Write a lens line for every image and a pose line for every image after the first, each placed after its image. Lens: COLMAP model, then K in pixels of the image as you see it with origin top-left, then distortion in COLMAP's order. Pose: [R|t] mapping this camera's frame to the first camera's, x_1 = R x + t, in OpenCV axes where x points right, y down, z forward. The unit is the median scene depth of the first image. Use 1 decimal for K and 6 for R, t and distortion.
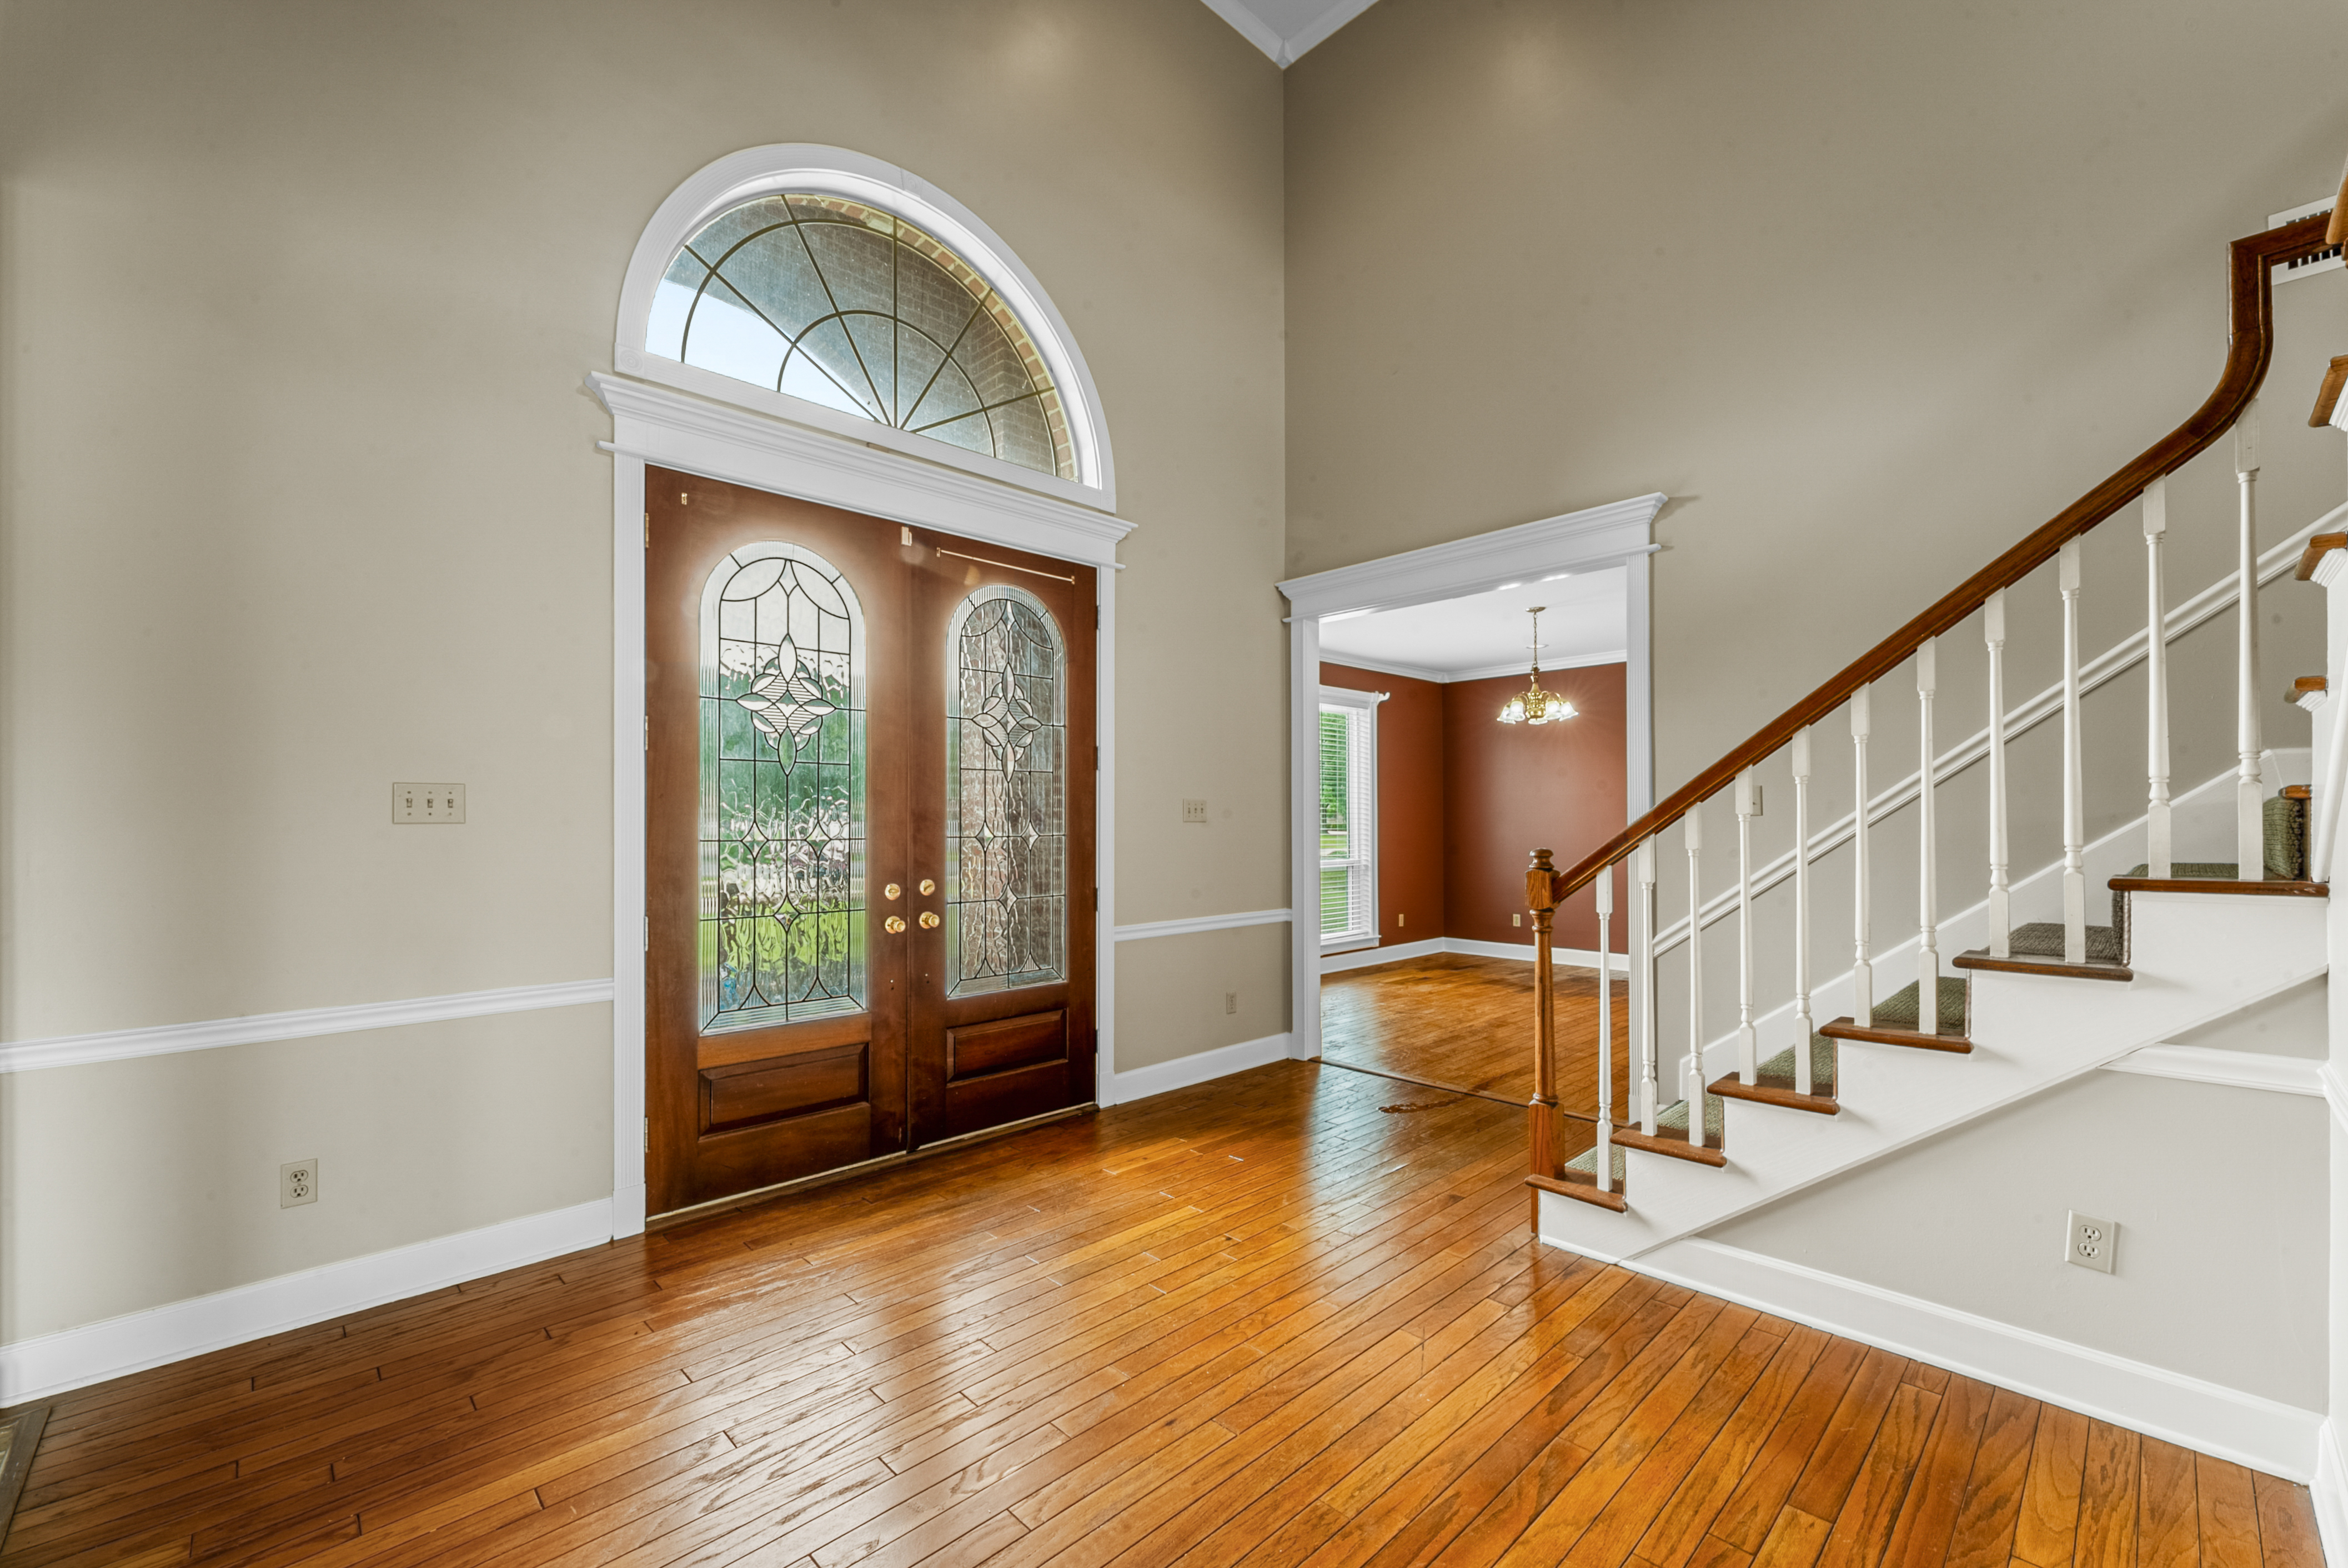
lens RADIAL K [[950.2, 0, 1175.3], [0, 950.2, 816.2], [0, 0, 1]] dist [0.000117, -0.000125]
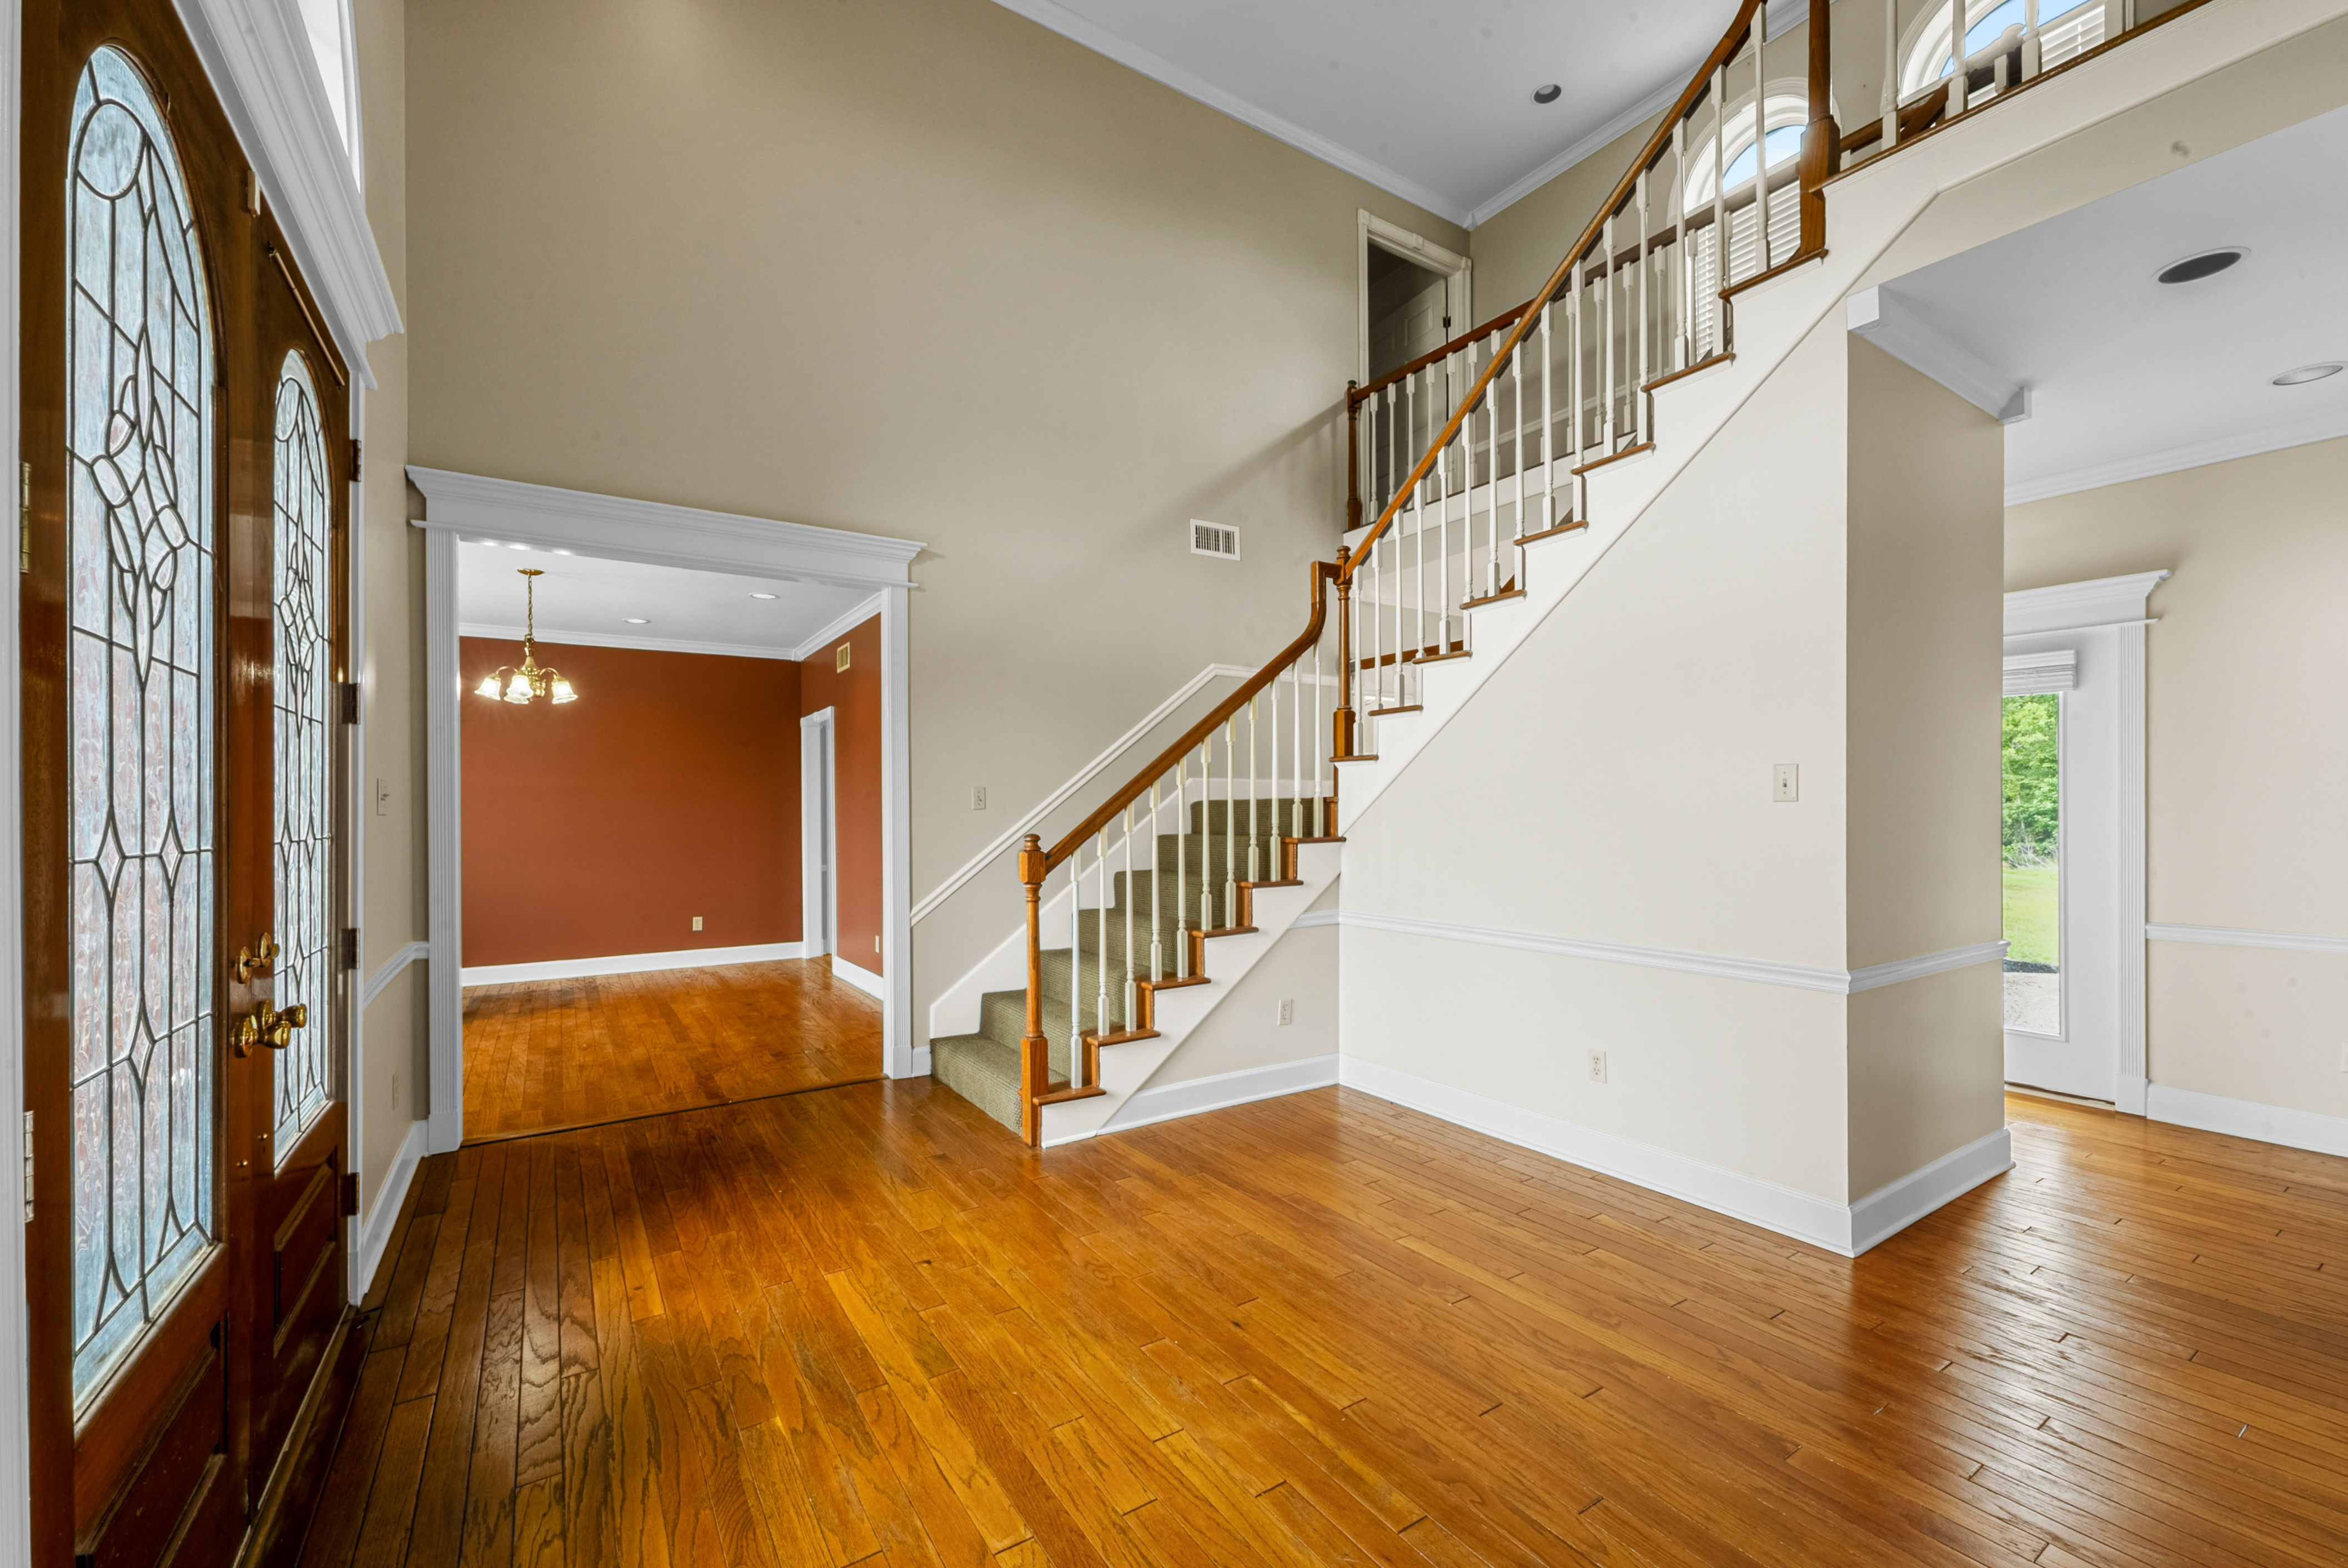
lens RADIAL K [[950.2, 0, 1172.9], [0, 950.2, 804.4], [0, 0, 1]] dist [0.000117, -0.000125]
pose [[0.191906, 0.010512, 0.981357, -0.629463], [-0.002137, 0.999945, -0.010293, 0.006092], [-0.981411, -0.000122, 0.191918, 0.457822]]
